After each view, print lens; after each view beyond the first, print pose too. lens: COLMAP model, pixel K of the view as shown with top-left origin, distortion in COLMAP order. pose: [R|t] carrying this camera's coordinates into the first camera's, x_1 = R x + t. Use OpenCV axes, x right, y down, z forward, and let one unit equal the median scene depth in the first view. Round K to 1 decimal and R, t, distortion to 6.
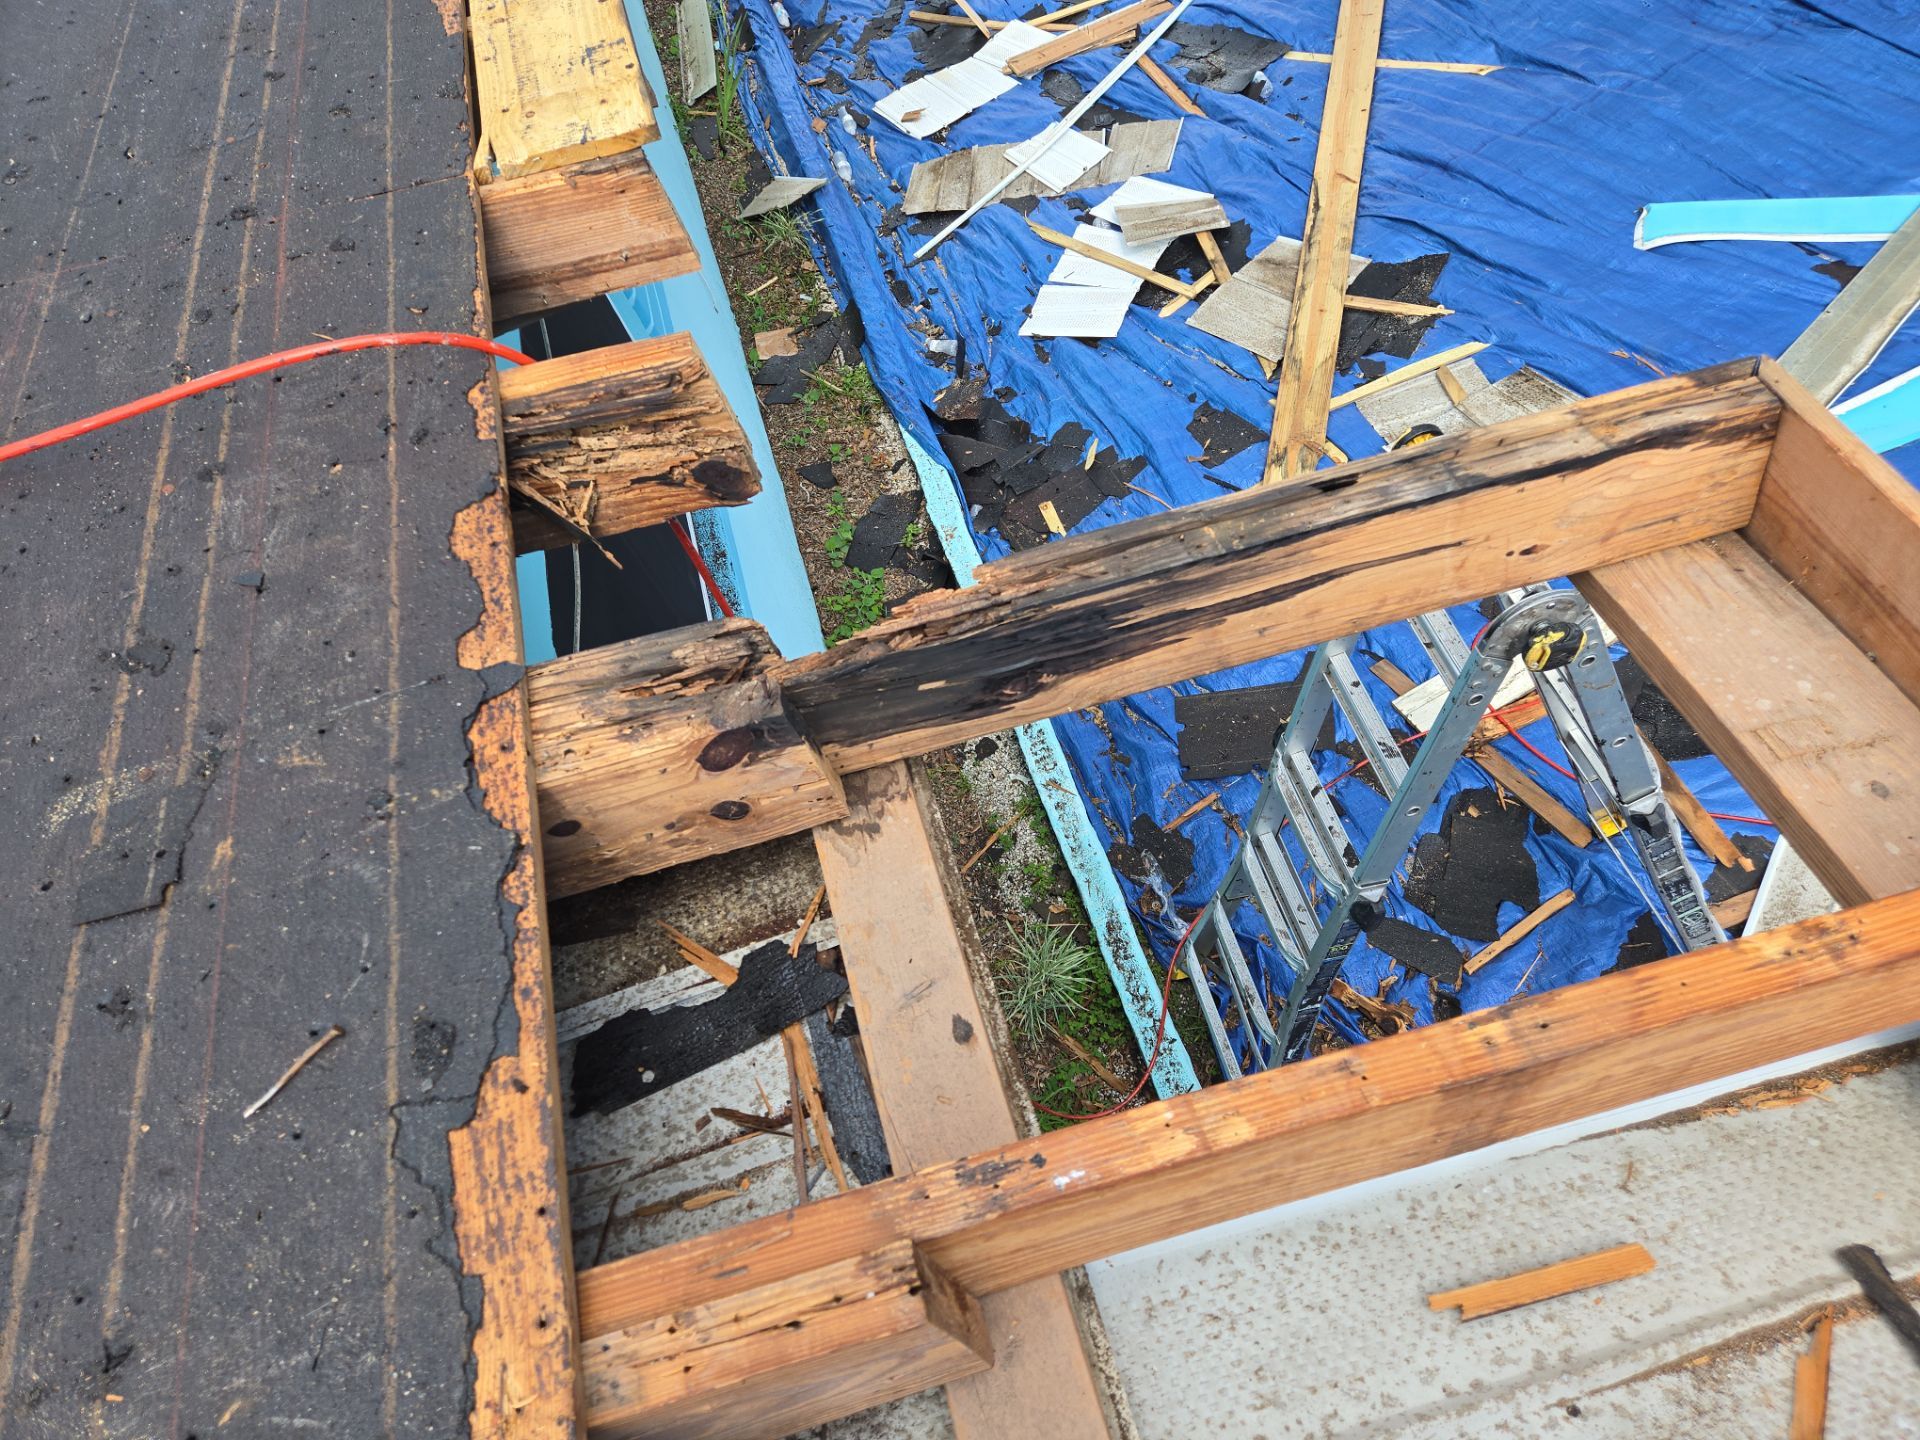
lens RADIAL K [[1358.7, 0, 987.3], [0, 1358.7, 723.0], [0, 0, 1]] dist [0.038847, -0.055314]
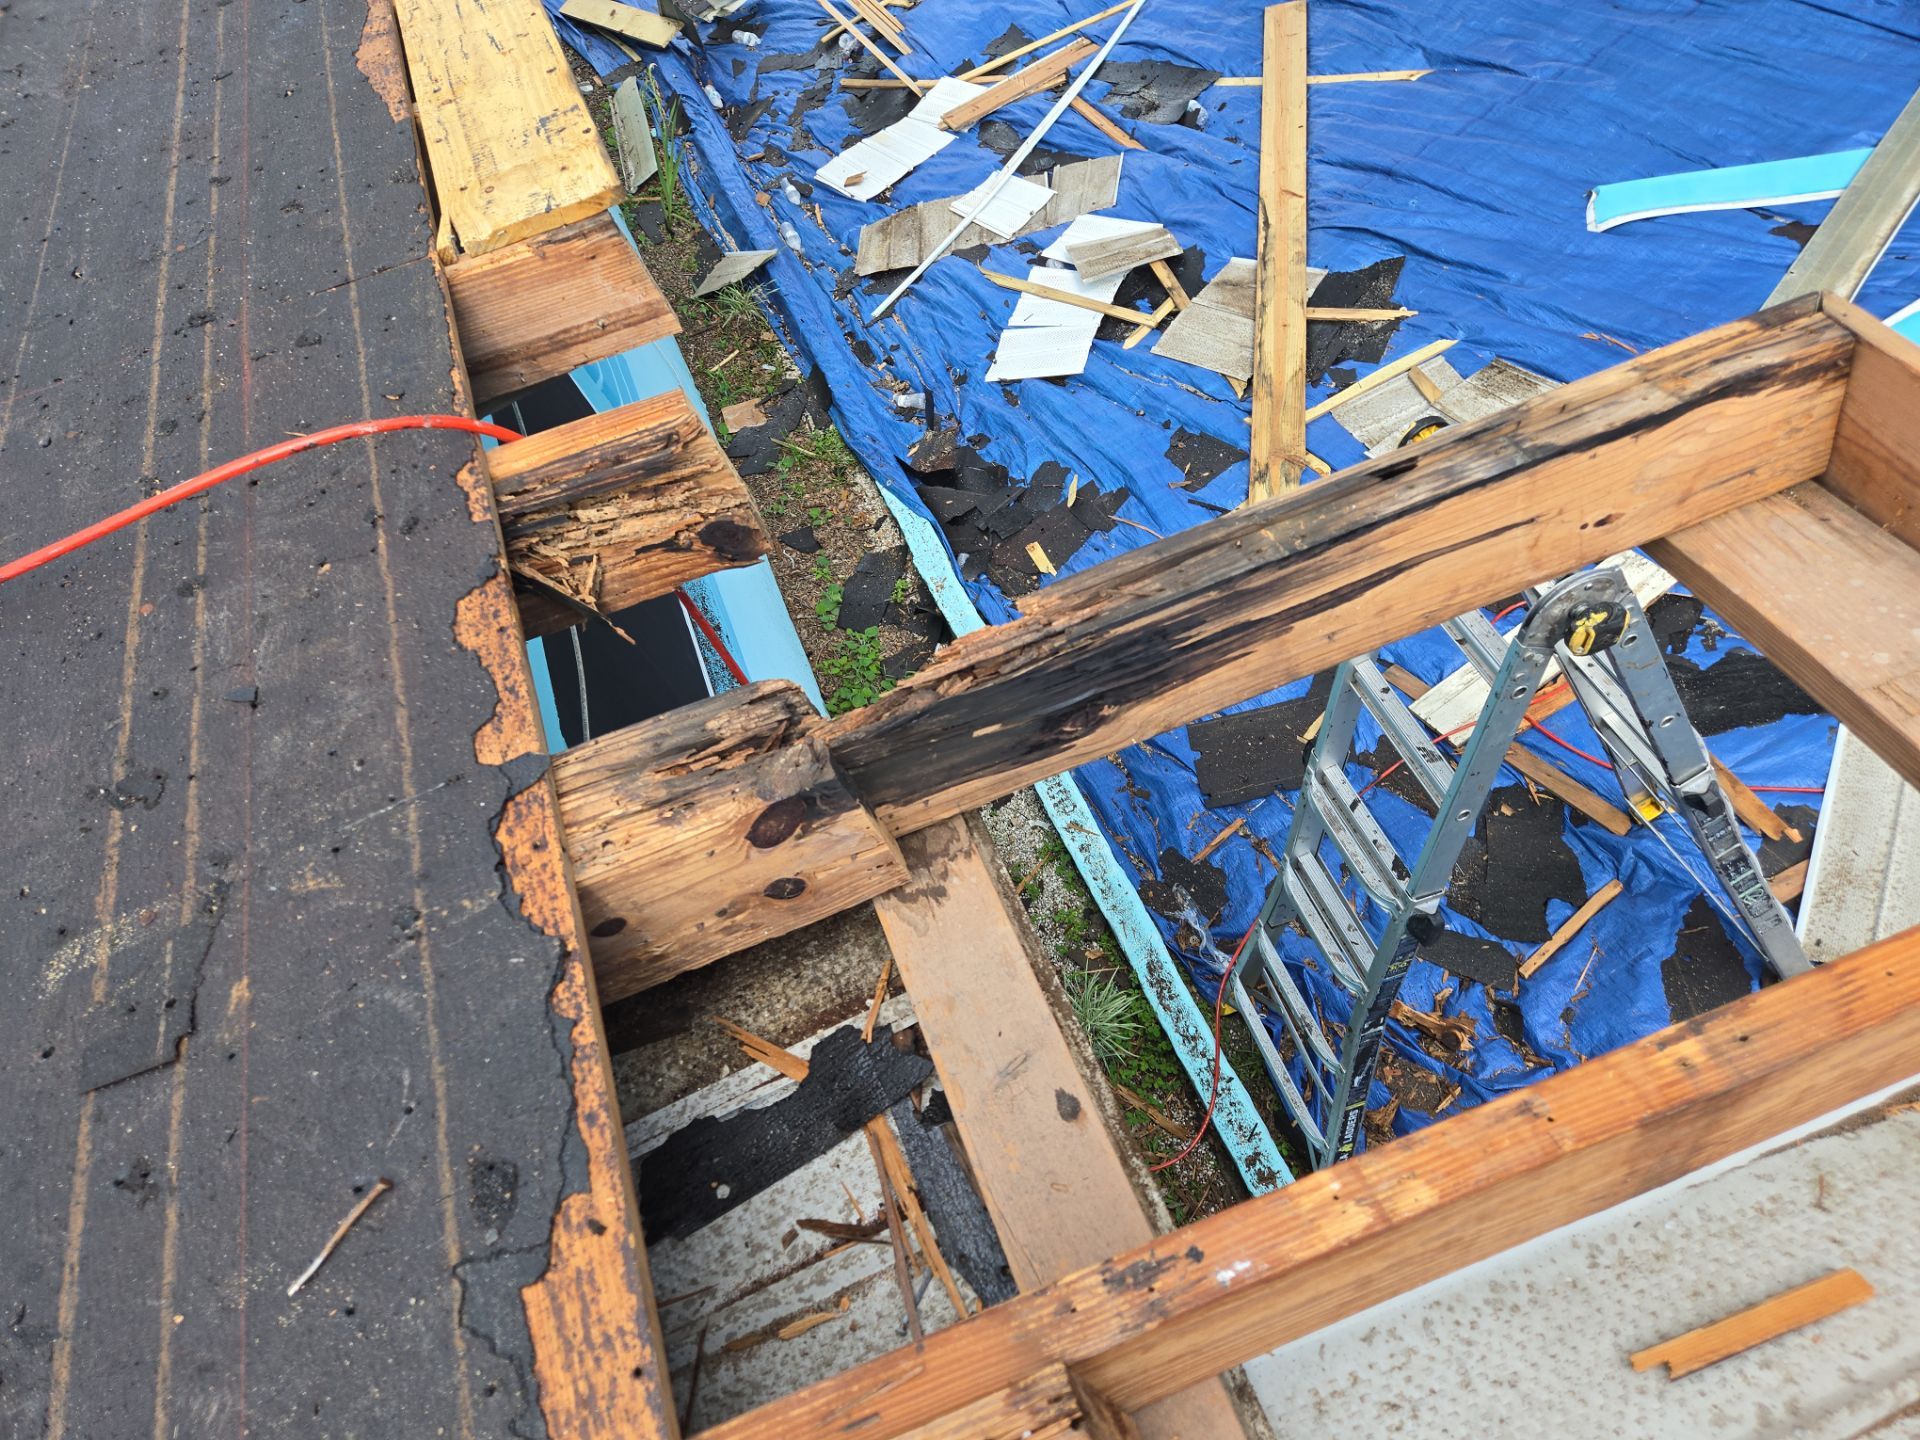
lens RADIAL K [[1350.4, 0, 967.5], [0, 1350.4, 719.3], [0, 0, 1]] dist [0.055289, -0.069573]
pose [[0.994507, -0.104588, -0.004070, -0.047269], [0.104334, 0.993695, -0.041042, 0.000906], [0.008337, 0.040392, 0.999149, 0.078951]]
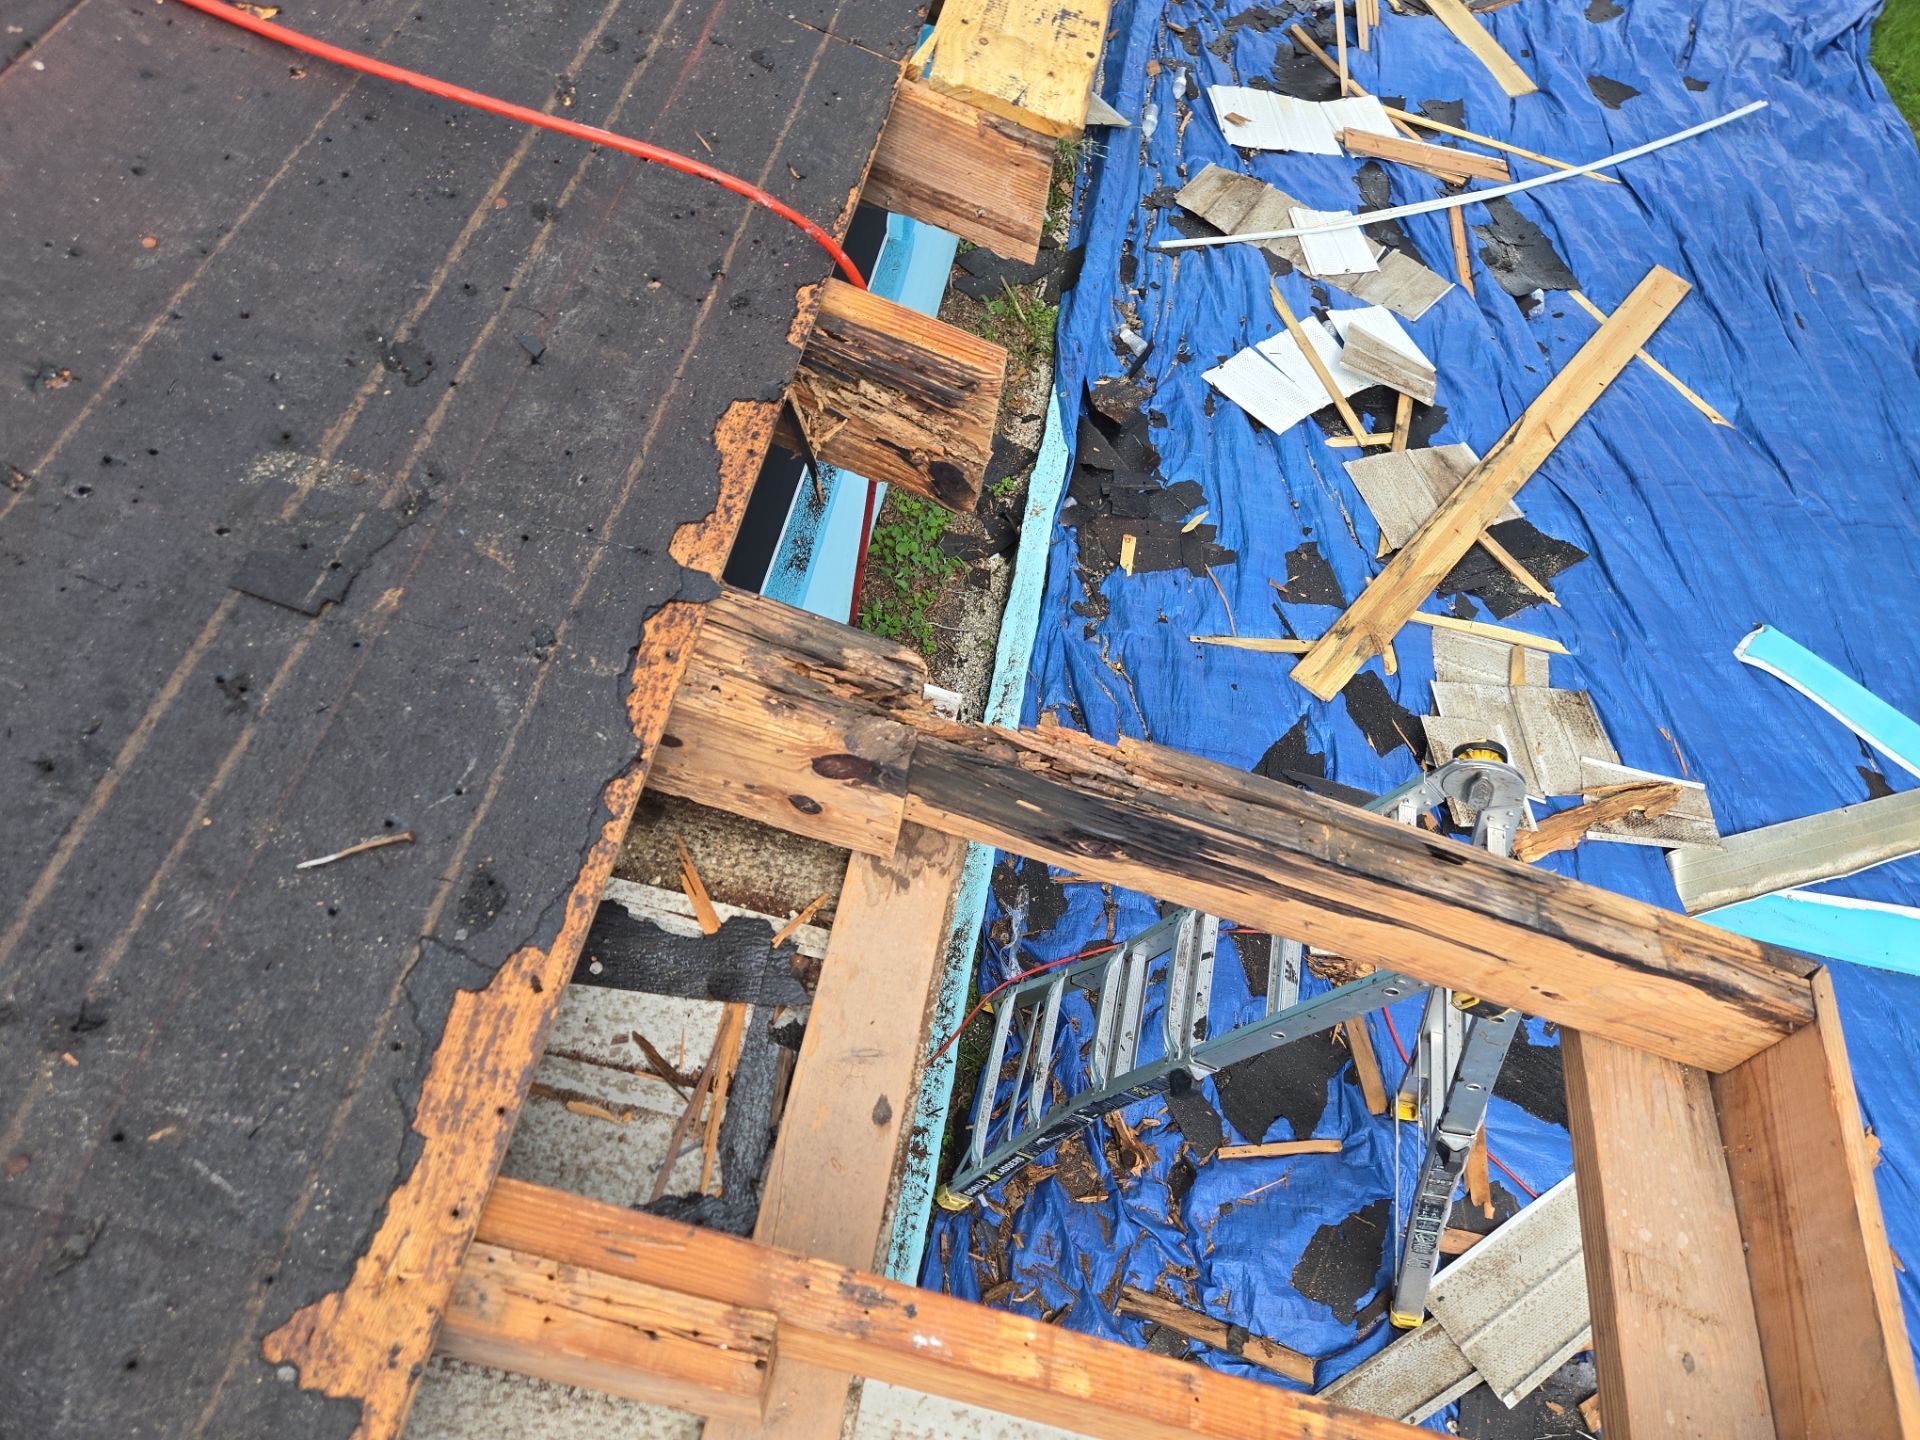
lens RADIAL K [[1350.4, 0, 967.5], [0, 1350.4, 719.3], [0, 0, 1]] dist [0.055289, -0.069573]
pose [[0.826485, 0.558911, 0.067388, -0.179530], [-0.562172, 0.825722, 0.046326, -0.101203], [-0.029752, -0.076172, 0.996651, -0.033464]]
